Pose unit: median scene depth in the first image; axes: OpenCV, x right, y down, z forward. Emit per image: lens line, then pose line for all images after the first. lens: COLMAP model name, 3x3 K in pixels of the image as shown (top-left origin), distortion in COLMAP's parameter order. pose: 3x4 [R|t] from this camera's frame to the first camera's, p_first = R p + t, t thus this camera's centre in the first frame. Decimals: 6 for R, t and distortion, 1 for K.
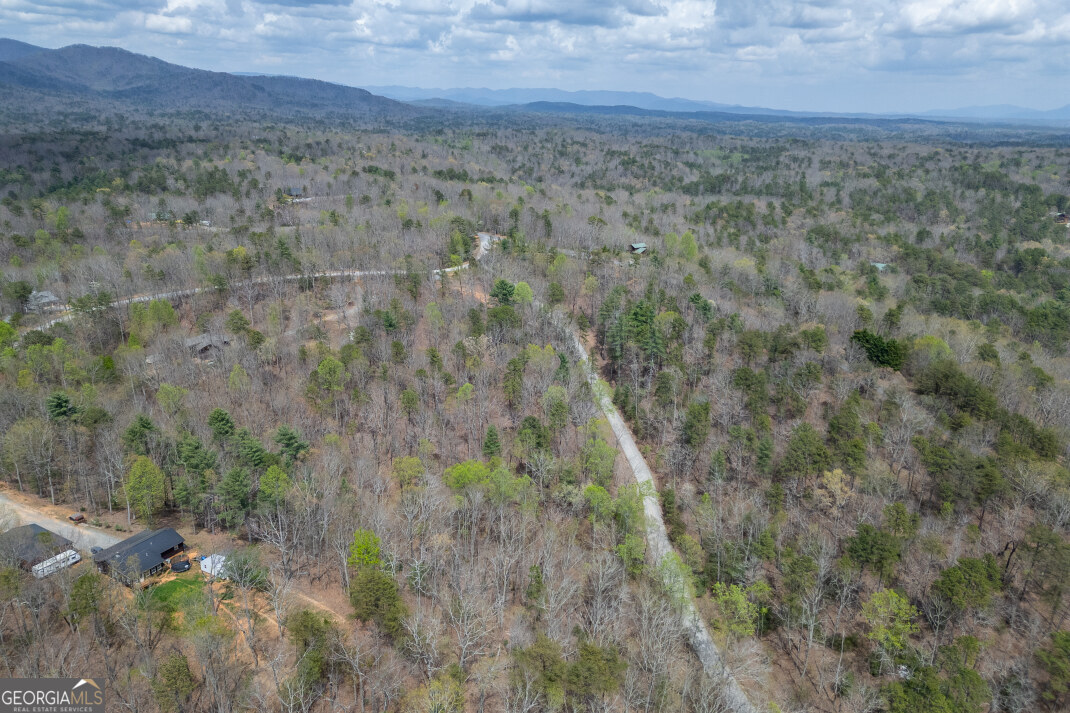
lens RADIAL K [[746.1, 0, 534.0], [0, 746.1, 360.8], [0, 0, 1]] dist [0.078537, -0.046565]
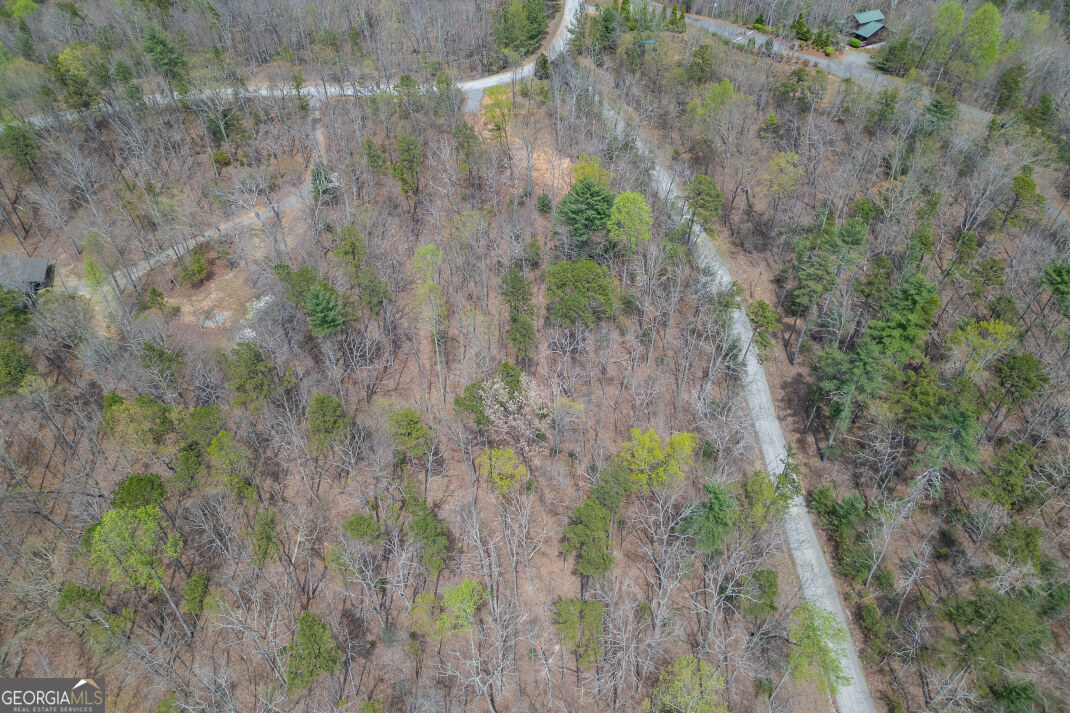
lens RADIAL K [[746.1, 0, 538.1], [0, 746.1, 356.6], [0, 0, 1]] dist [0.078537, -0.046565]
pose [[0.991030, 0.079683, -0.107285, -0.019153], [-0.031168, 0.918470, 0.394260, -0.247011], [0.129954, -0.387379, 0.912715, 0.711321]]
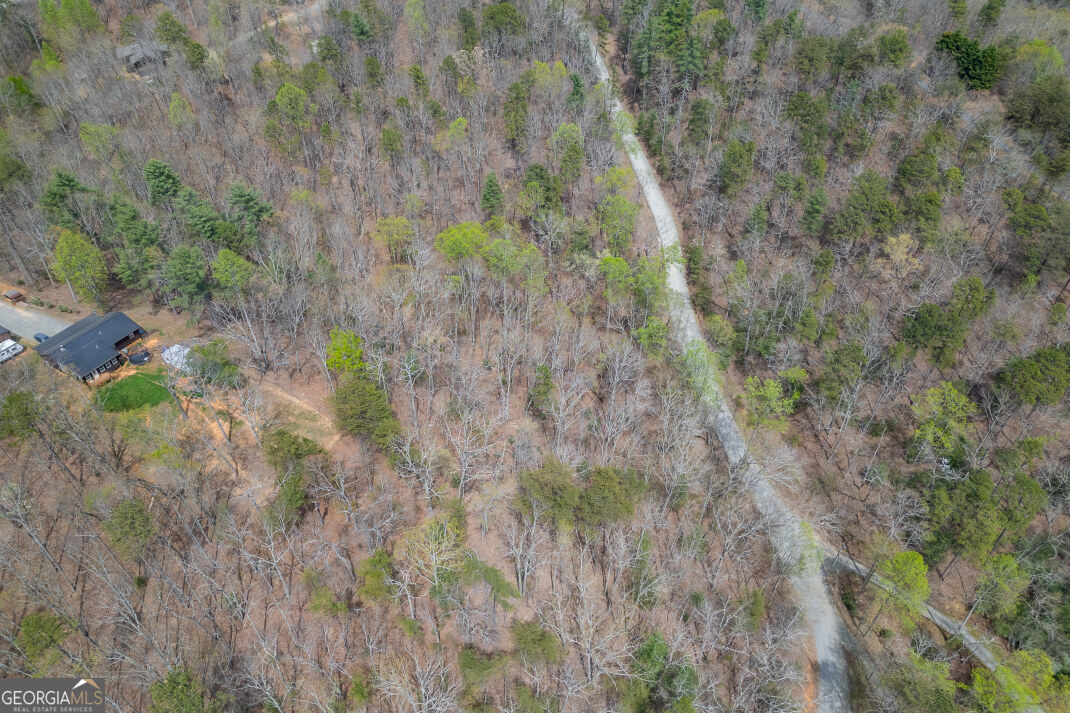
lens RADIAL K [[746.1, 0, 531.7], [0, 746.1, 351.0], [0, 0, 1]] dist [0.078537, -0.046565]
pose [[0.999920, -0.001679, -0.012543, -0.000638], [0.006376, 0.923009, 0.384725, -0.052698], [0.010932, -0.384774, 0.922946, 0.145100]]
